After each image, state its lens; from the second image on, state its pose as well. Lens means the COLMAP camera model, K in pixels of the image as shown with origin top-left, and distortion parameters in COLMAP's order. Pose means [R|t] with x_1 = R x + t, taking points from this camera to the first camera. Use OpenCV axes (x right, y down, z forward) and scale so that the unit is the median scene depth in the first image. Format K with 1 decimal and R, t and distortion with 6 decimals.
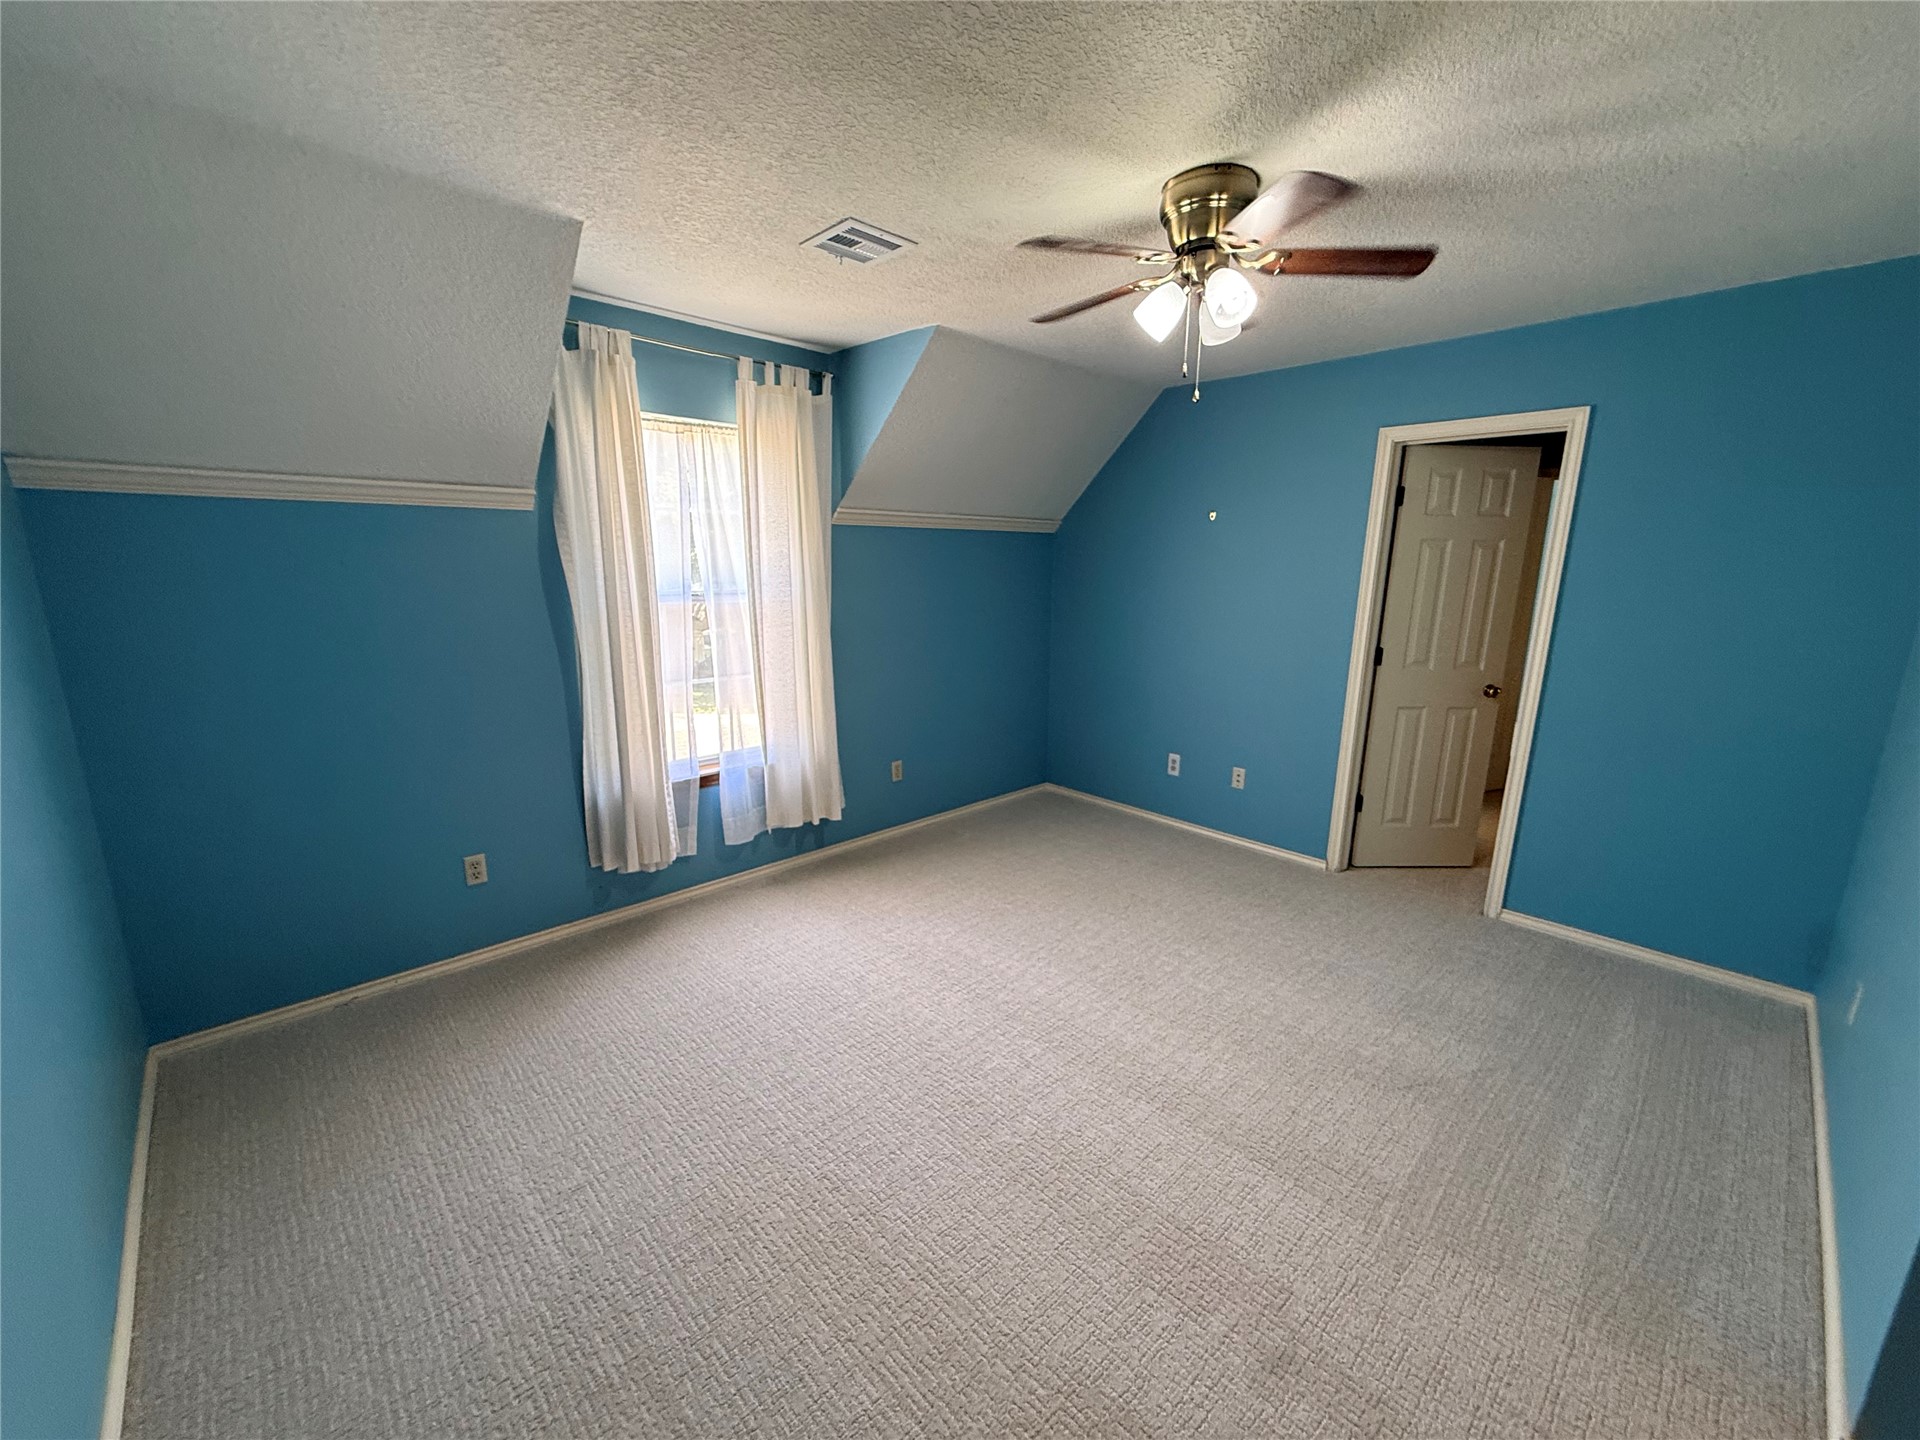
lens RADIAL K [[765.3, 0, 956.3], [0, 765.3, 723.0], [0, 0, 1]] dist [0.000485, -0.000616]
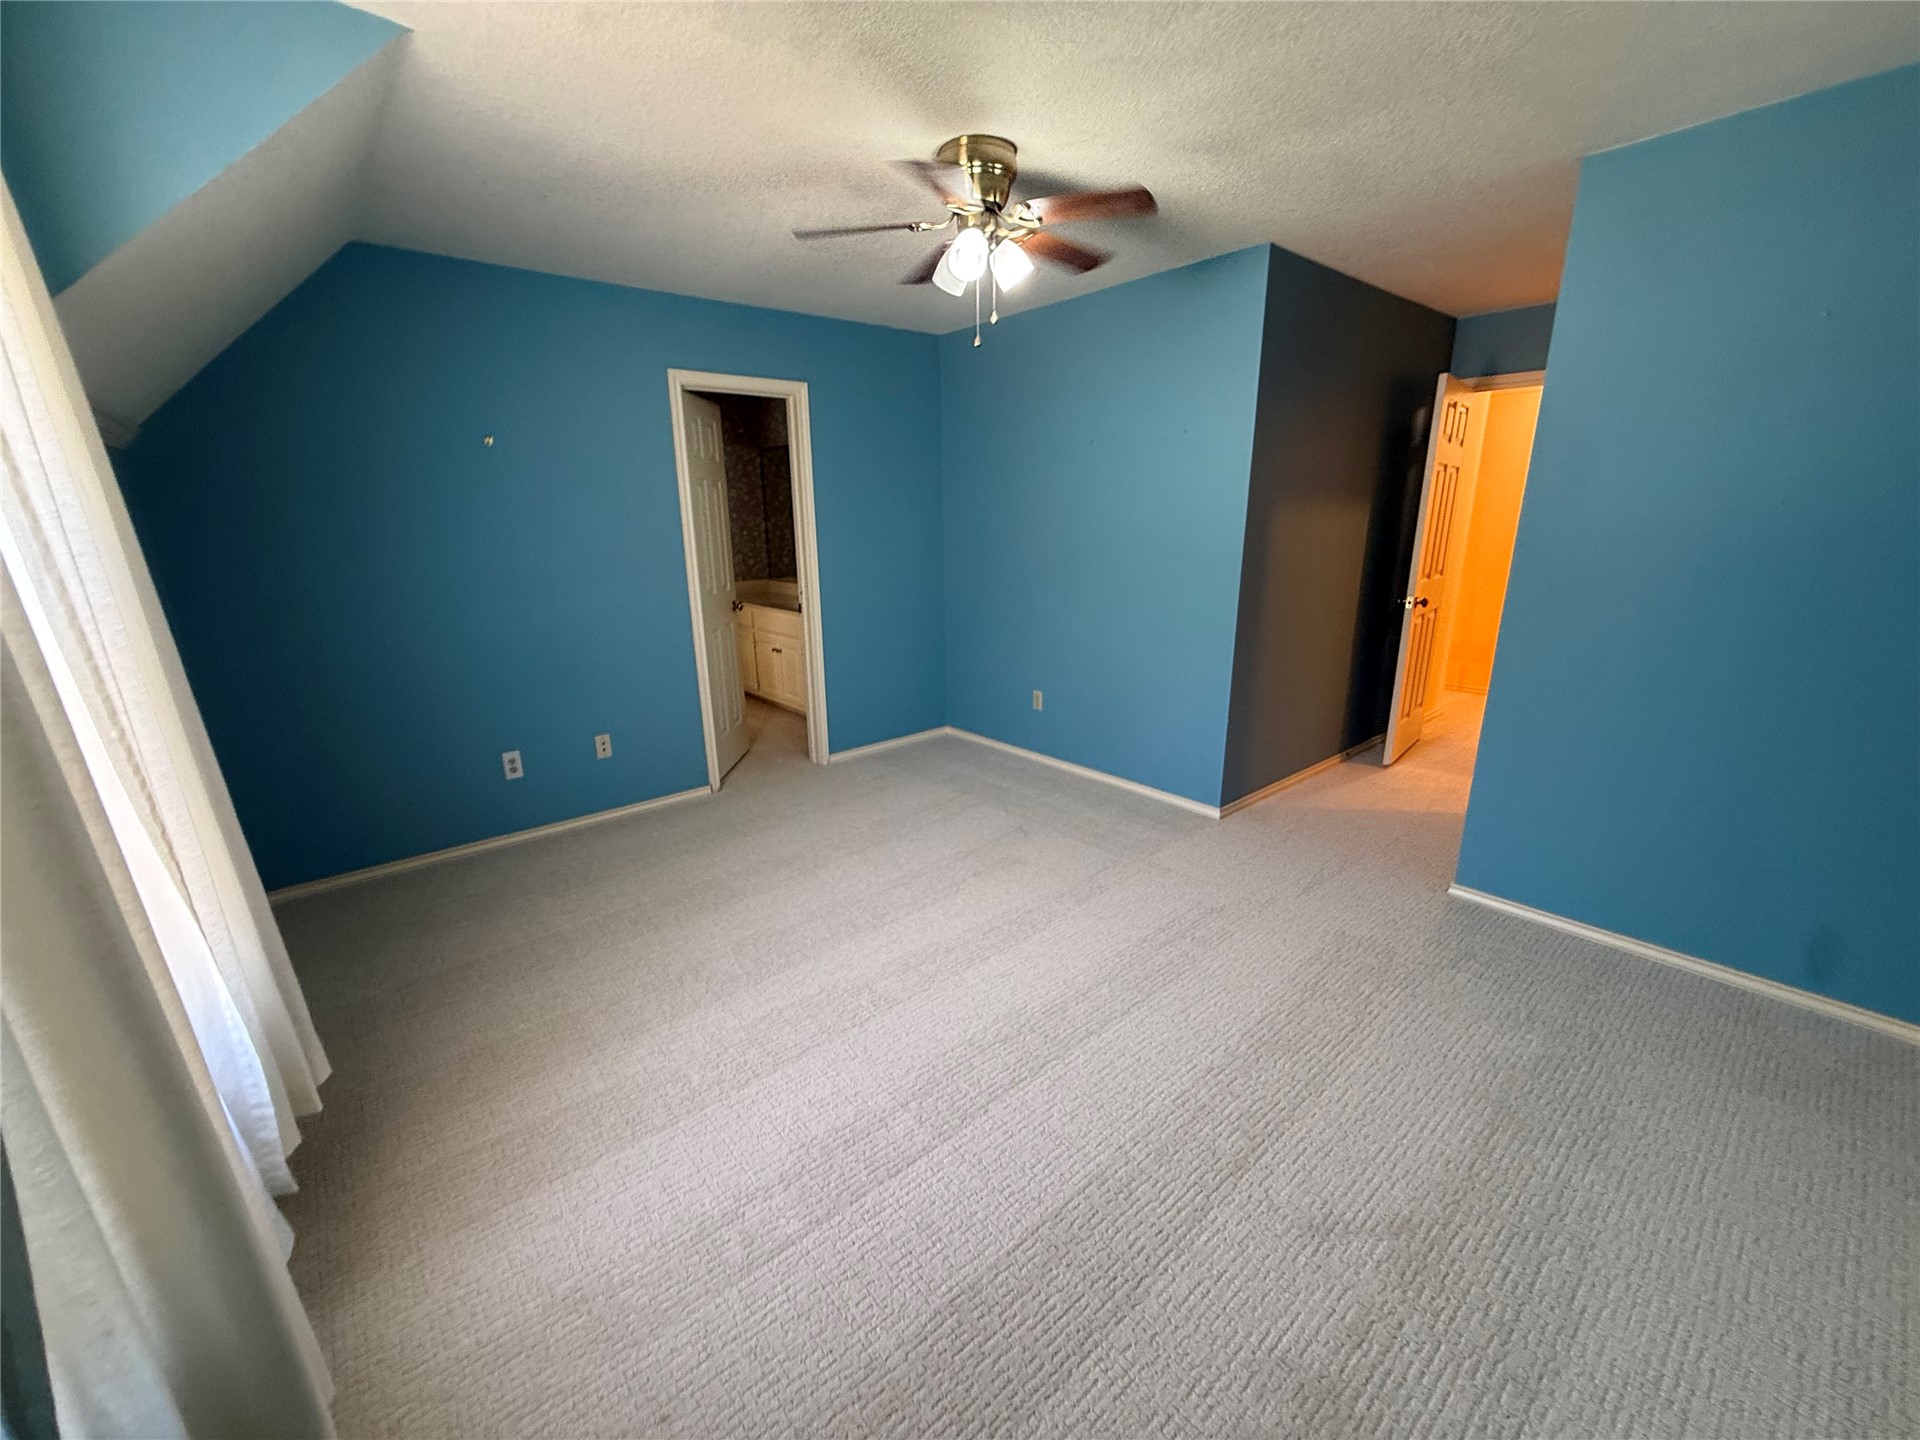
lens RADIAL K [[765.3, 0, 956.3], [0, 765.3, 723.0], [0, 0, 1]] dist [0.000485, -0.000616]
pose [[0.057165, -0.278724, 0.958668, -0.498360], [0.225828, 0.938961, 0.259528, -0.101206], [-0.972489, 0.201658, 0.116619, 0.528163]]
